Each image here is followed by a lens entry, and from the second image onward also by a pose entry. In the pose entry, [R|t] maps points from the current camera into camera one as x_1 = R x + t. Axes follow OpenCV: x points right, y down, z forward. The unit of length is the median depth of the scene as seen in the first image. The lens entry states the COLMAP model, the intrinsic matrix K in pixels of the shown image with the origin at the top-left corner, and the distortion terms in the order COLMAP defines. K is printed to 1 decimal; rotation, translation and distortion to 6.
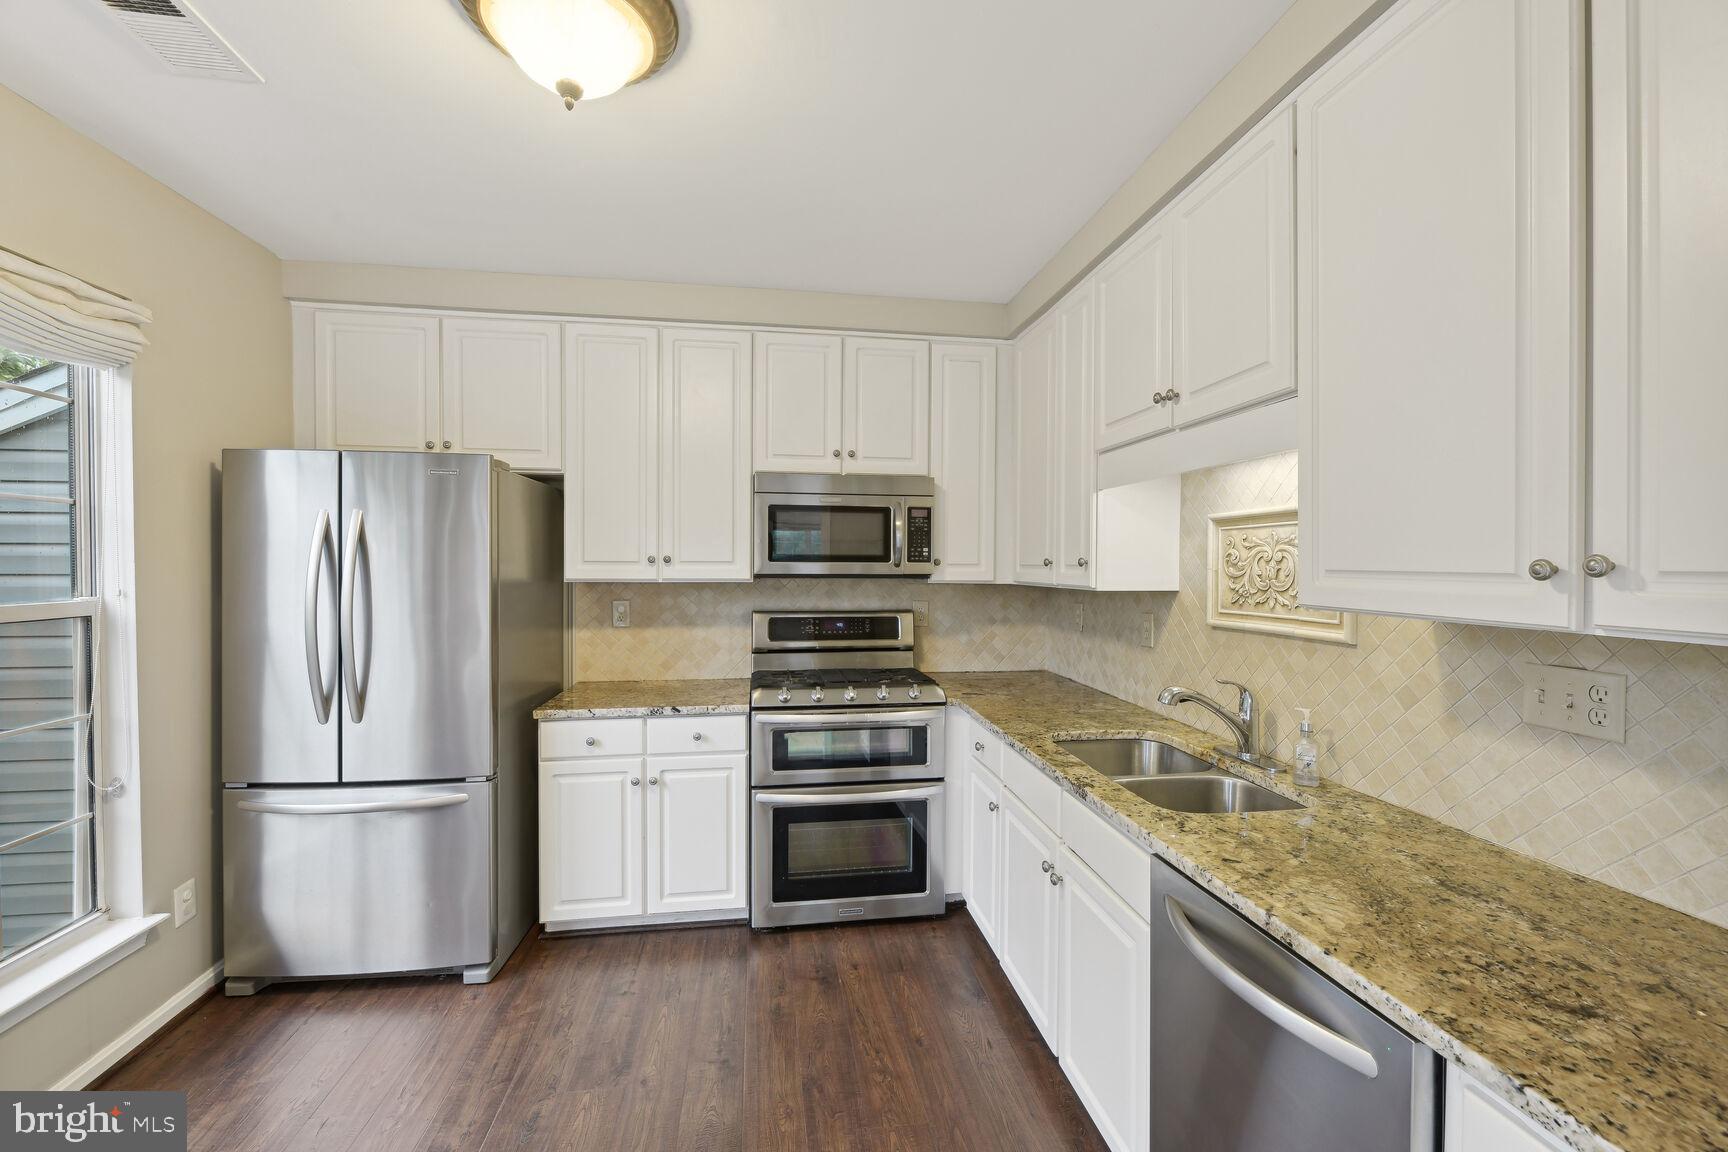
lens RADIAL K [[727.7, 0, 871.5], [0, 727.7, 572.8], [0, 0, 1]] dist [0.000069, -0.001819]
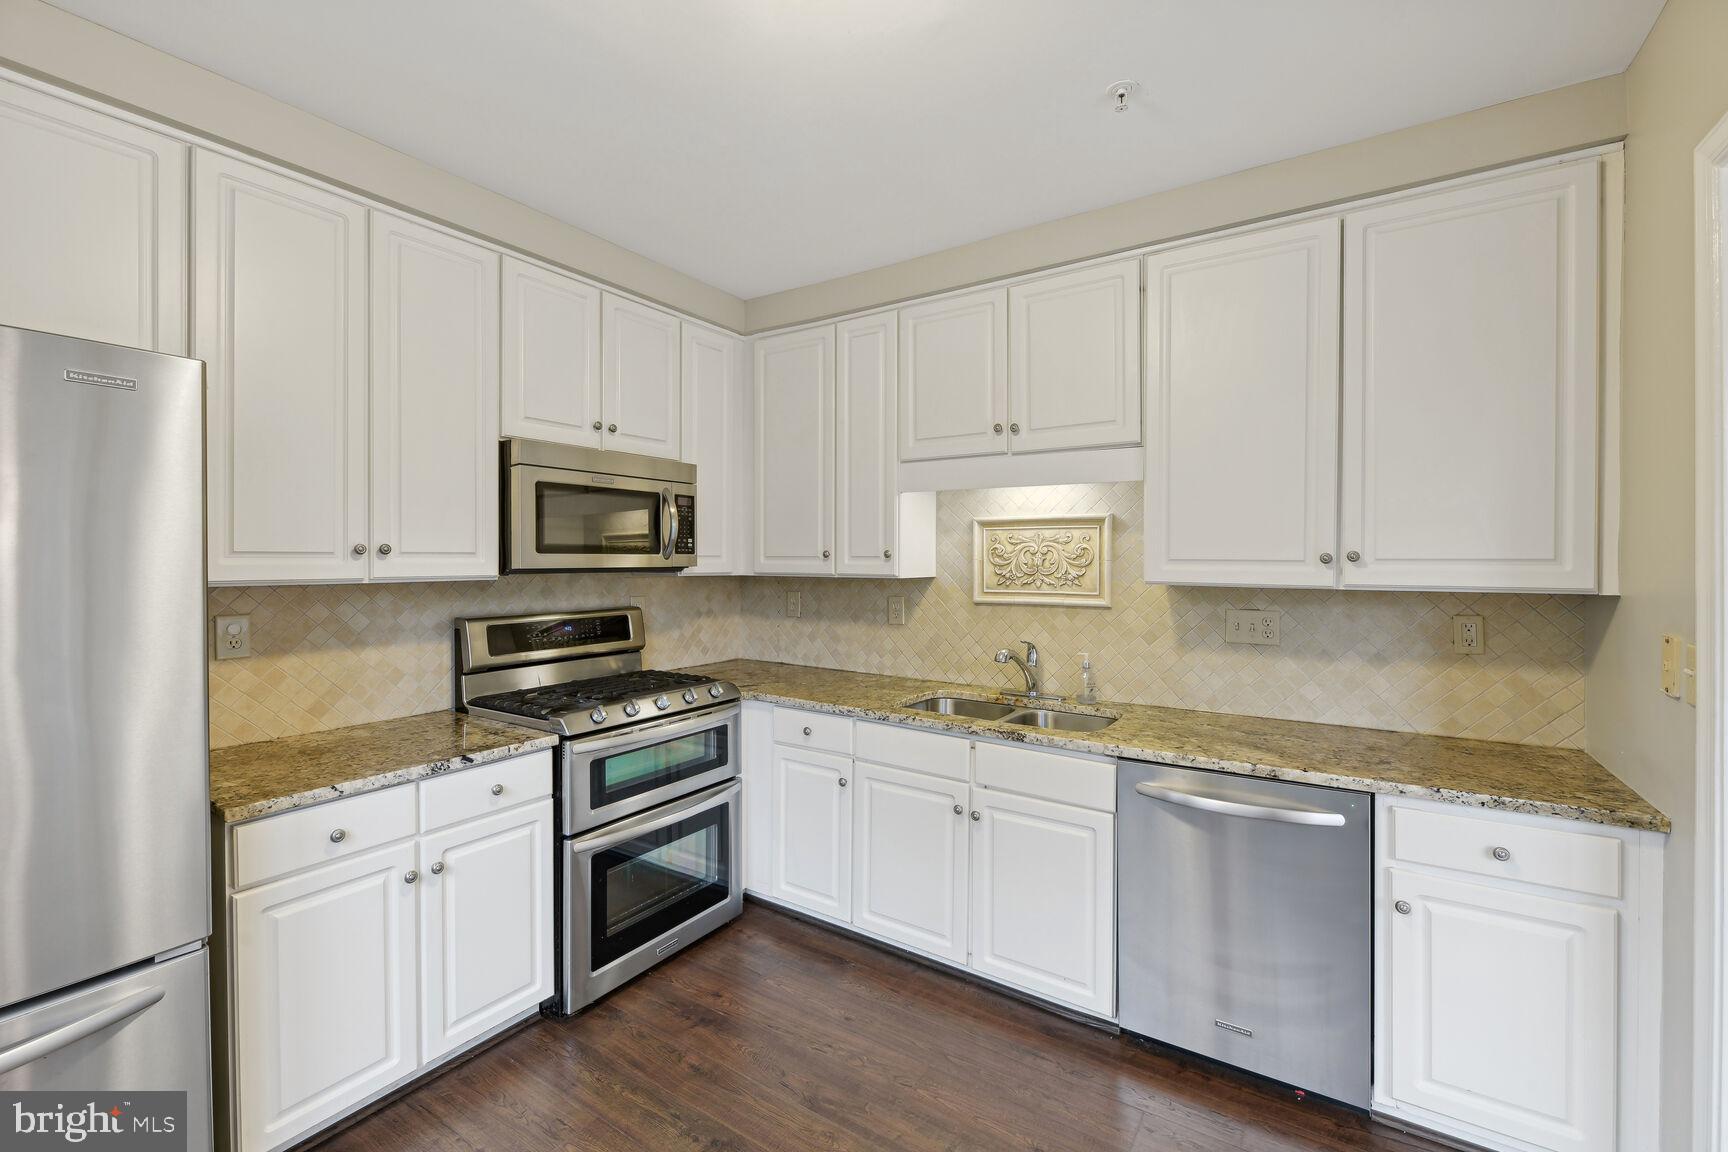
lens RADIAL K [[727.7, 0, 874.1], [0, 727.7, 560.7], [0, 0, 1]] dist [0.000069, -0.001819]
pose [[0.668054, -0.006202, 0.744087, -0.534626], [0.010084, 0.999949, -0.000718, -0.003171], [-0.744044, 0.007983, 0.668082, 0.220670]]
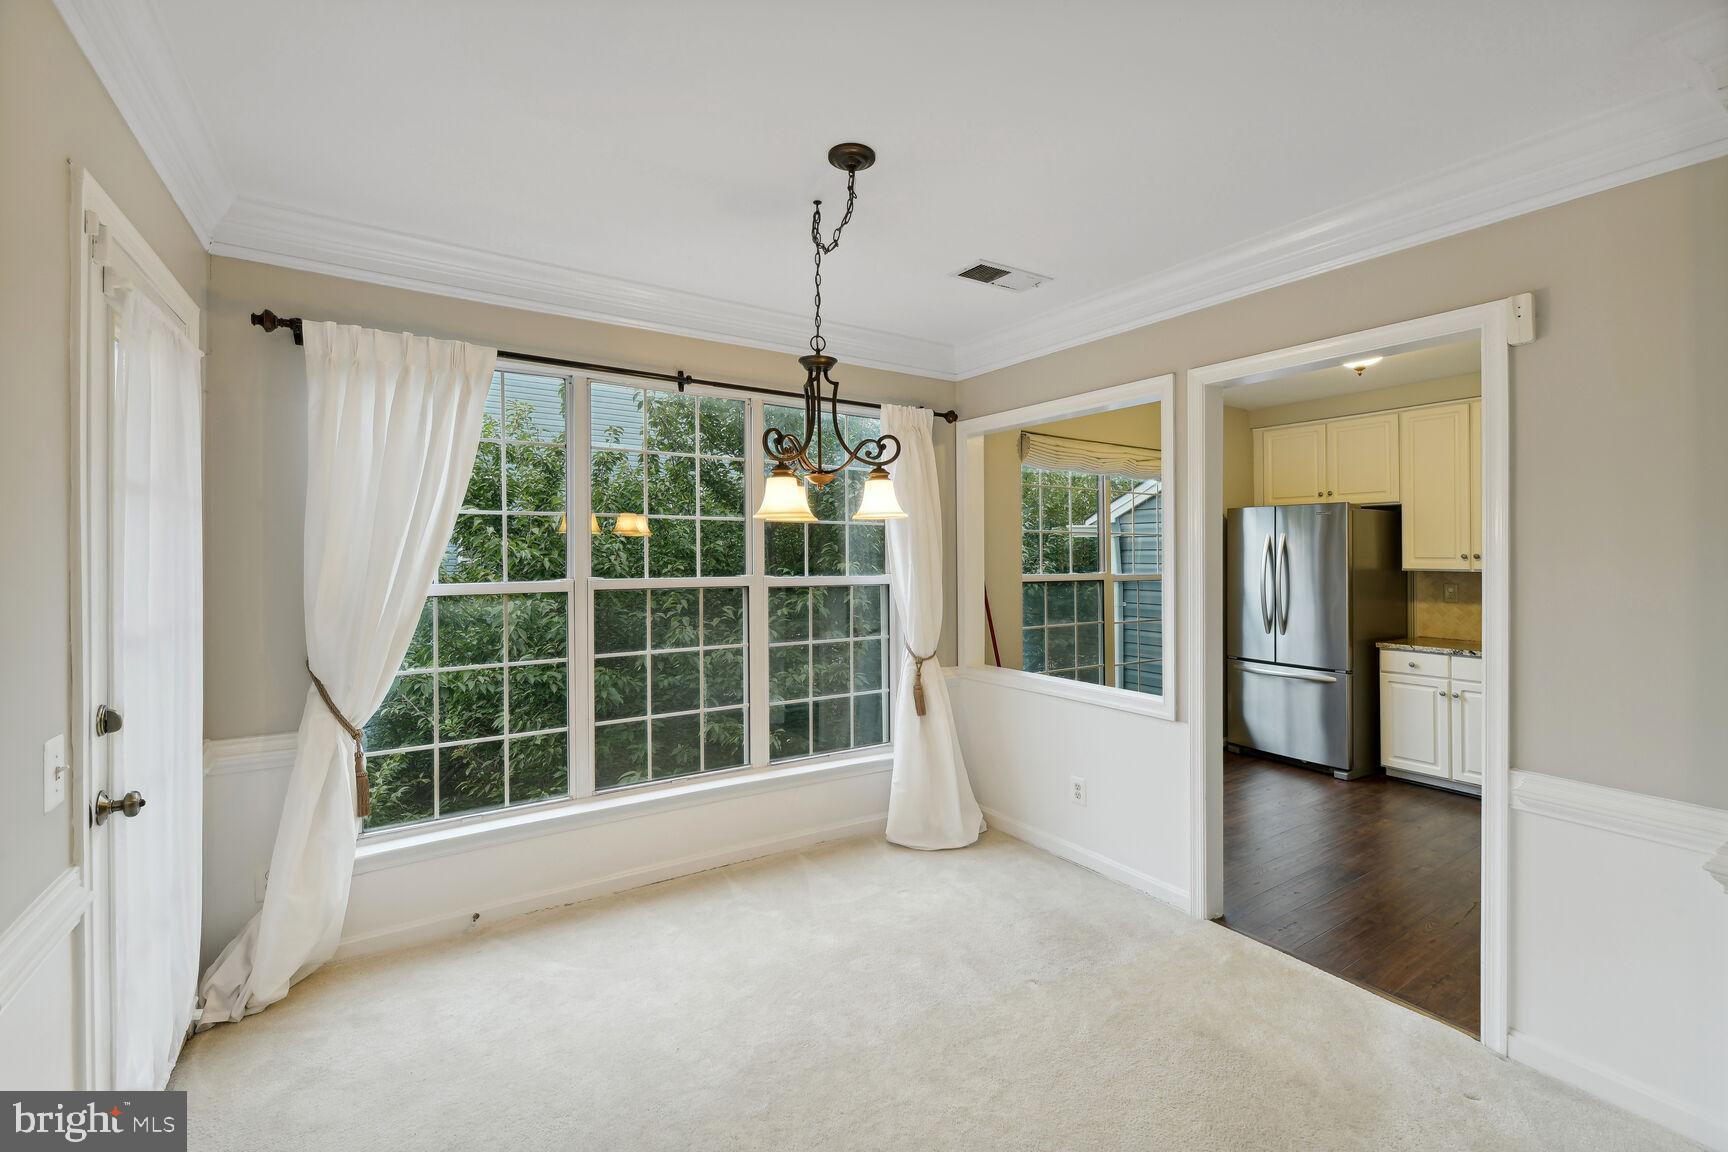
lens RADIAL K [[727.7, 0, 875.1], [0, 727.7, 551.6], [0, 0, 1]] dist [0.000069, -0.001819]
pose [[0.421626, -0.010188, -0.906712, 0.612344], [-0.005993, 0.999884, -0.014022, -0.000188], [0.906750, 0.011346, 0.421516, -0.832513]]
